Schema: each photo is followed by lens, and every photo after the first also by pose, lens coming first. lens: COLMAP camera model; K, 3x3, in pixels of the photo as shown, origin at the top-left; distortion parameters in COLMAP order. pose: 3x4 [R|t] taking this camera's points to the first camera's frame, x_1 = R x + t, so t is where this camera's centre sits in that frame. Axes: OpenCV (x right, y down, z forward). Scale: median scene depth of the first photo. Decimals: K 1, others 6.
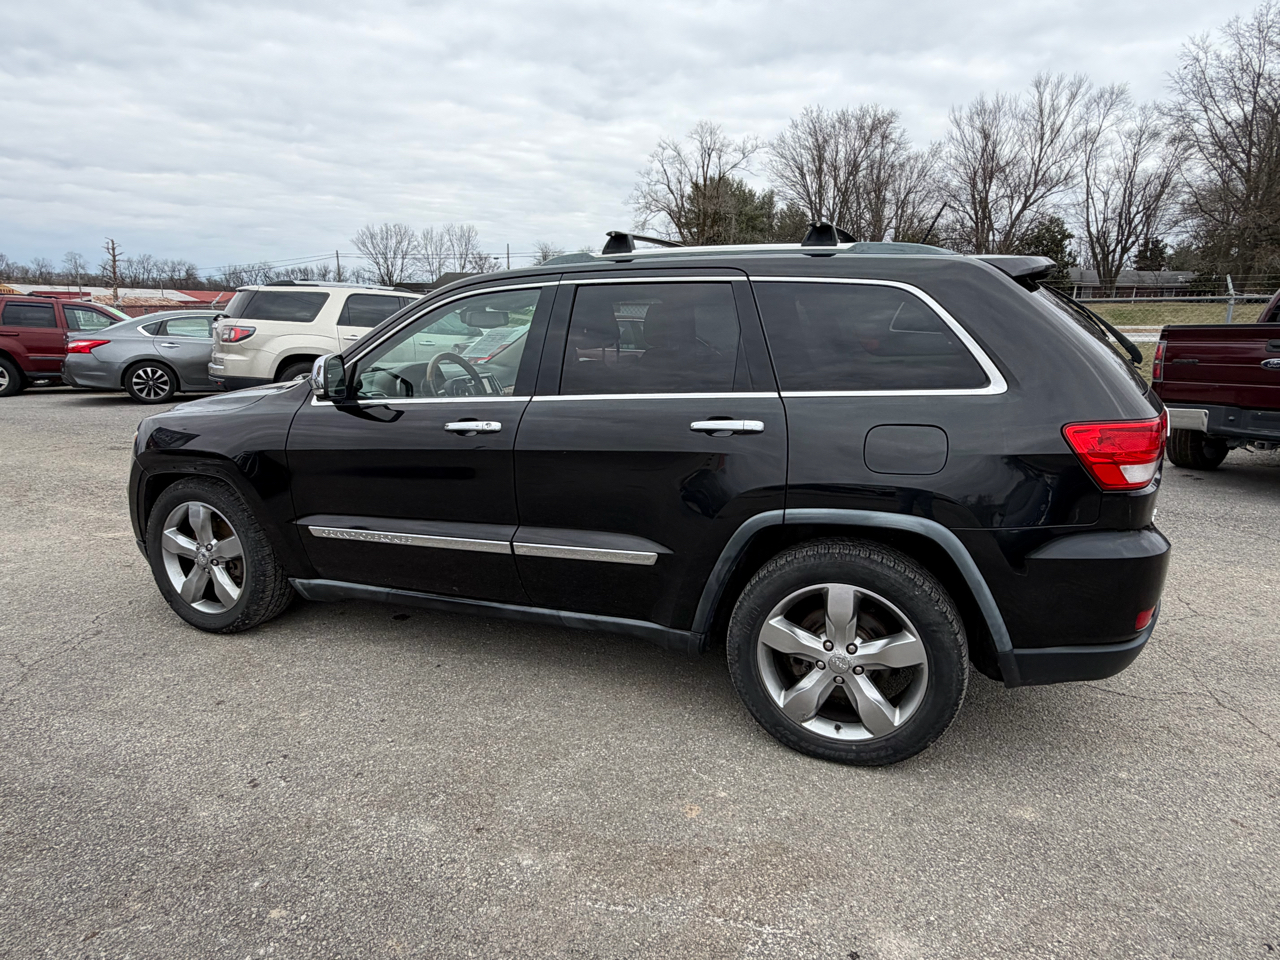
lens RADIAL K [[754.7, 0, 636.8], [0, 754.7, 487.8], [0, 0, 1]] dist [0.001756, -0.000831]
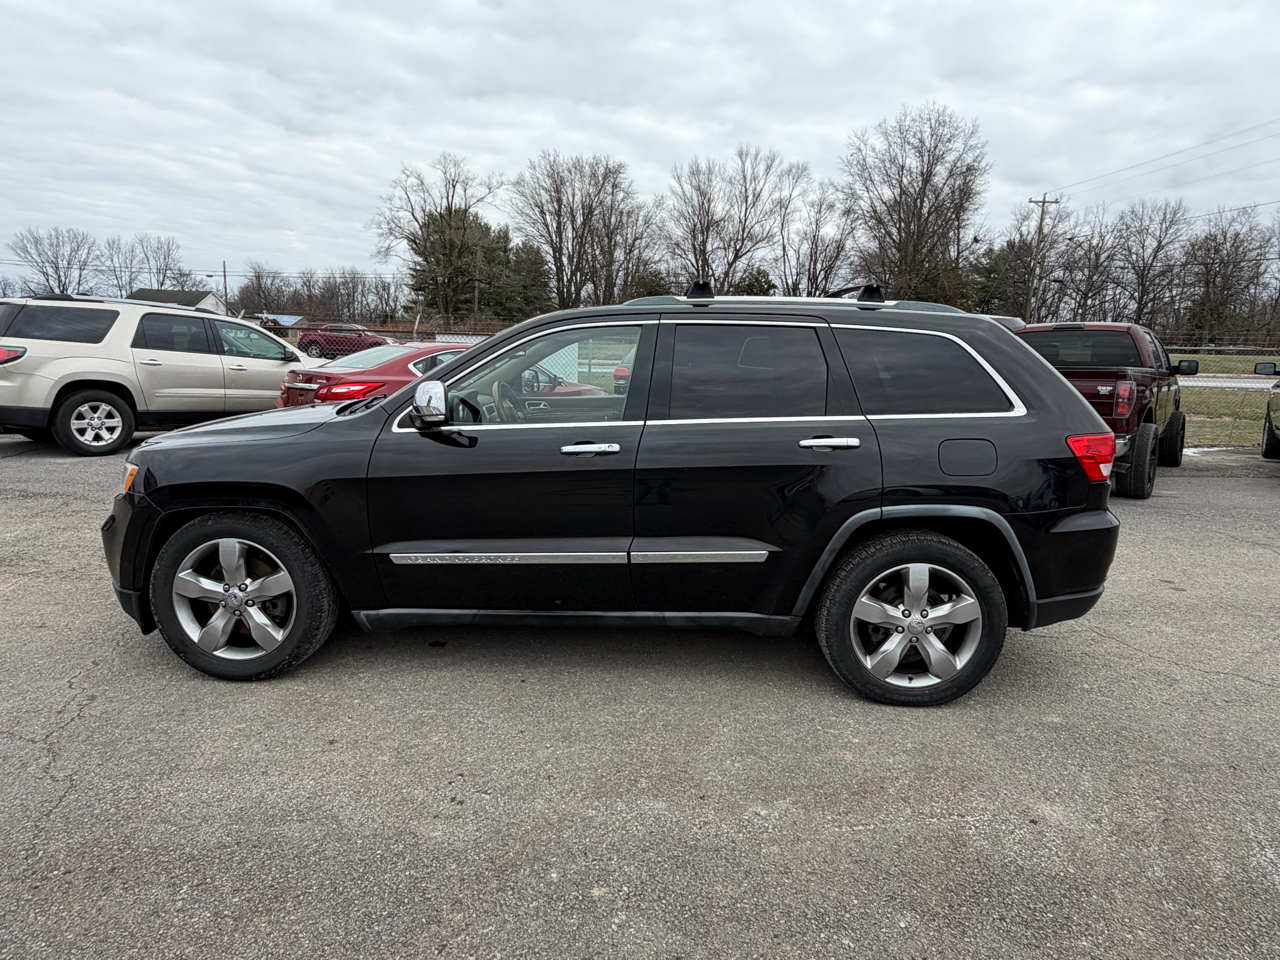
lens RADIAL K [[754.7, 0, 639.3], [0, 754.7, 485.9], [0, 0, 1]] dist [0.001756, -0.000831]
pose [[0.939923, -0.035576, 0.339527, -0.487166], [0.050015, 0.998174, -0.033870, 0.012038], [-0.337702, 0.048817, 0.939986, -0.046069]]
